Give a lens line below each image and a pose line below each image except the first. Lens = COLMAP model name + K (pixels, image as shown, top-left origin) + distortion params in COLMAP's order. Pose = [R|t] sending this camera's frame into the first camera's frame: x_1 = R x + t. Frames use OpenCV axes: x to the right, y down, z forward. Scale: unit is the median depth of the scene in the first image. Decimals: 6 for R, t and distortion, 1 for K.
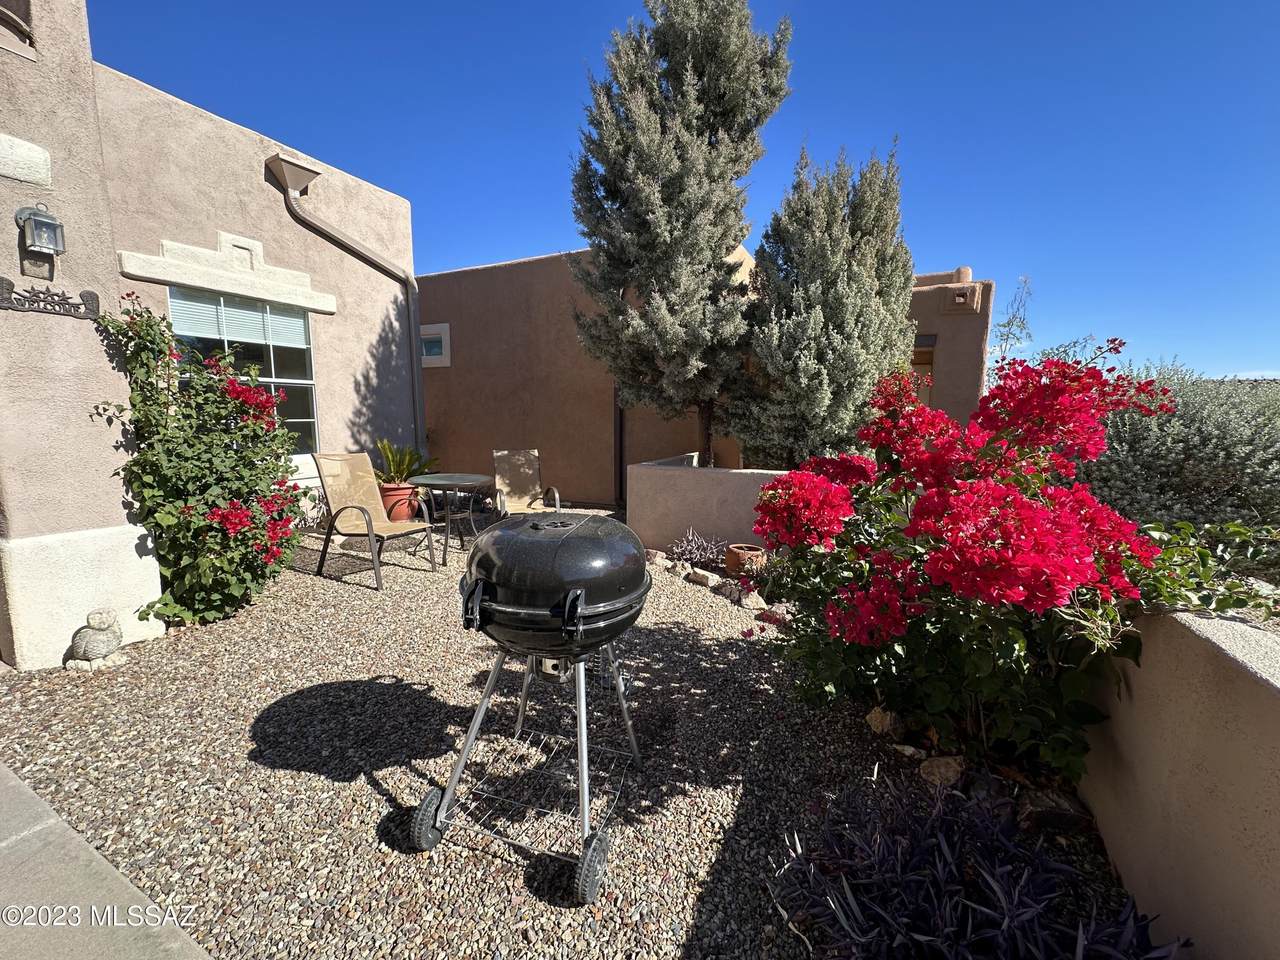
lens RADIAL K [[510.7, 0, 638.5], [0, 510.7, 480.6], [0, 0, 1]] dist [-0.002199, -0.000204]
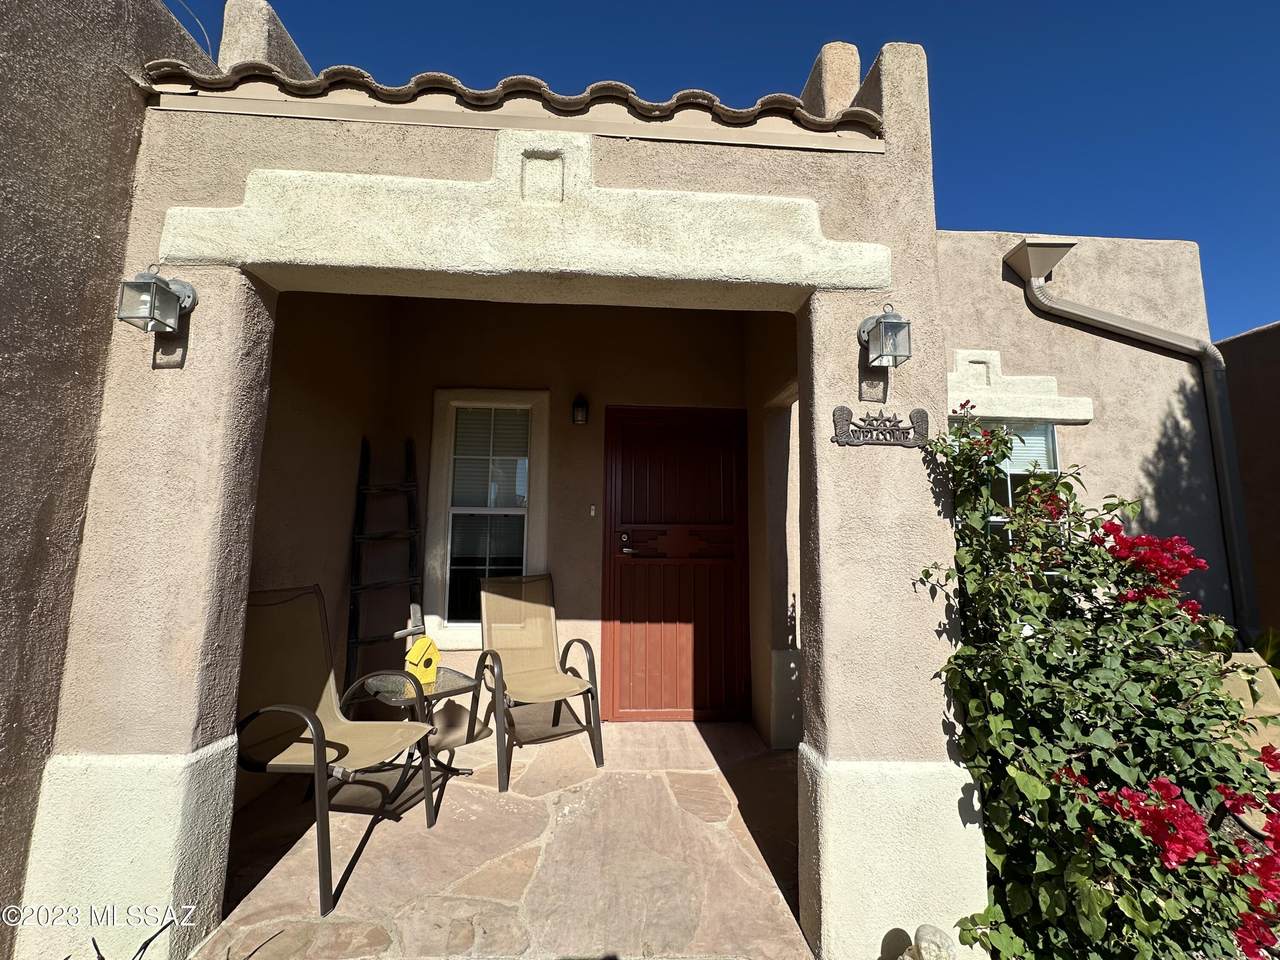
lens RADIAL K [[510.7, 0, 638.5], [0, 510.7, 480.6], [0, 0, 1]] dist [-0.002199, -0.000204]
pose [[0.482300, -0.103671, -0.869850, -0.335470], [-0.124167, 0.974857, -0.185032, -0.046796], [0.867161, 0.197248, 0.457301, 0.177363]]
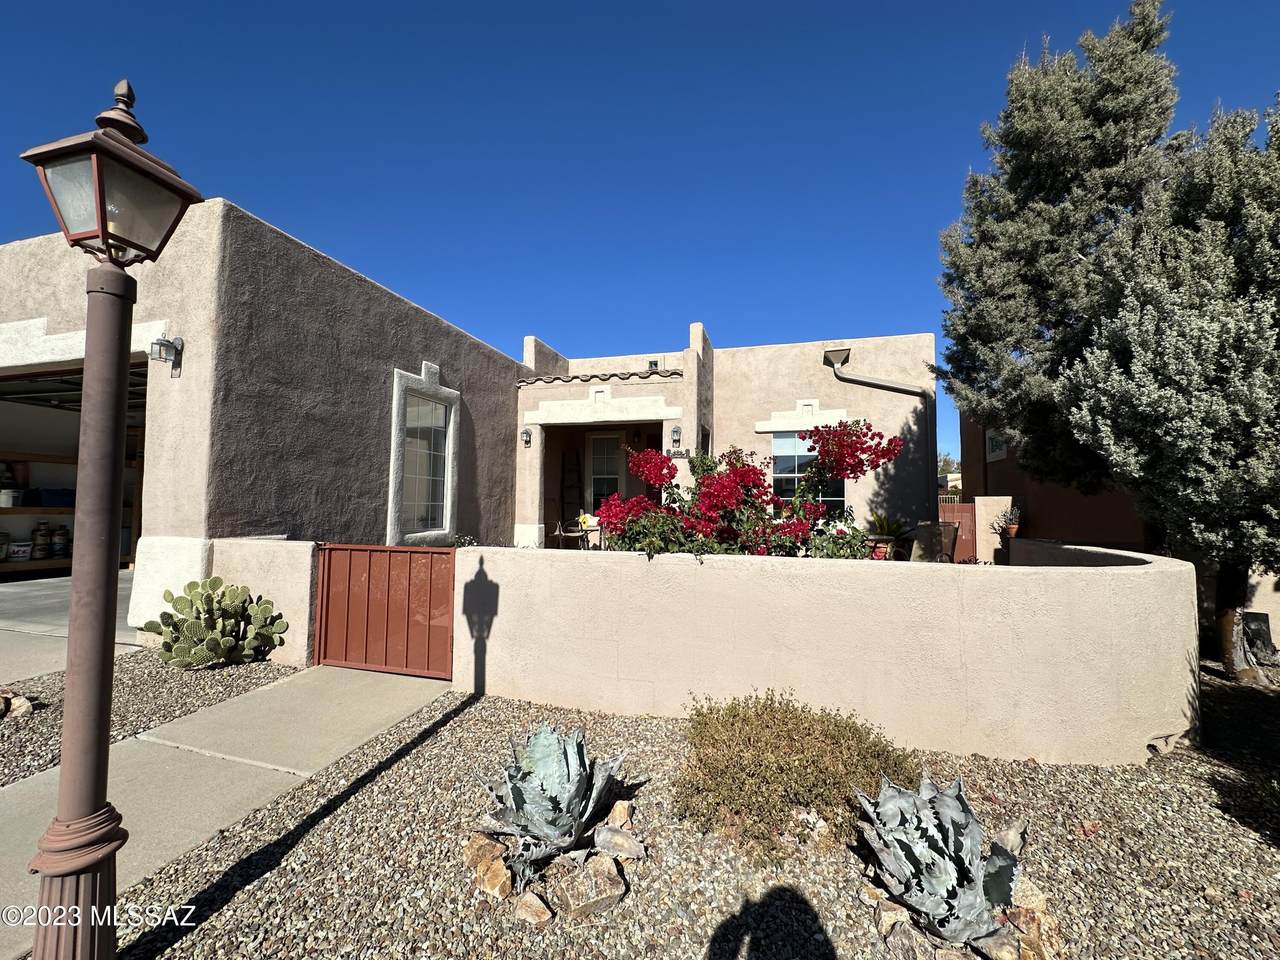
lens RADIAL K [[510.7, 0, 638.5], [0, 510.7, 480.6], [0, 0, 1]] dist [-0.002199, -0.000204]
pose [[0.168683, -0.051562, -0.984321, 0.898684], [-0.137441, 0.987644, -0.075290, 0.034445], [0.976041, 0.147986, 0.159512, 0.145871]]
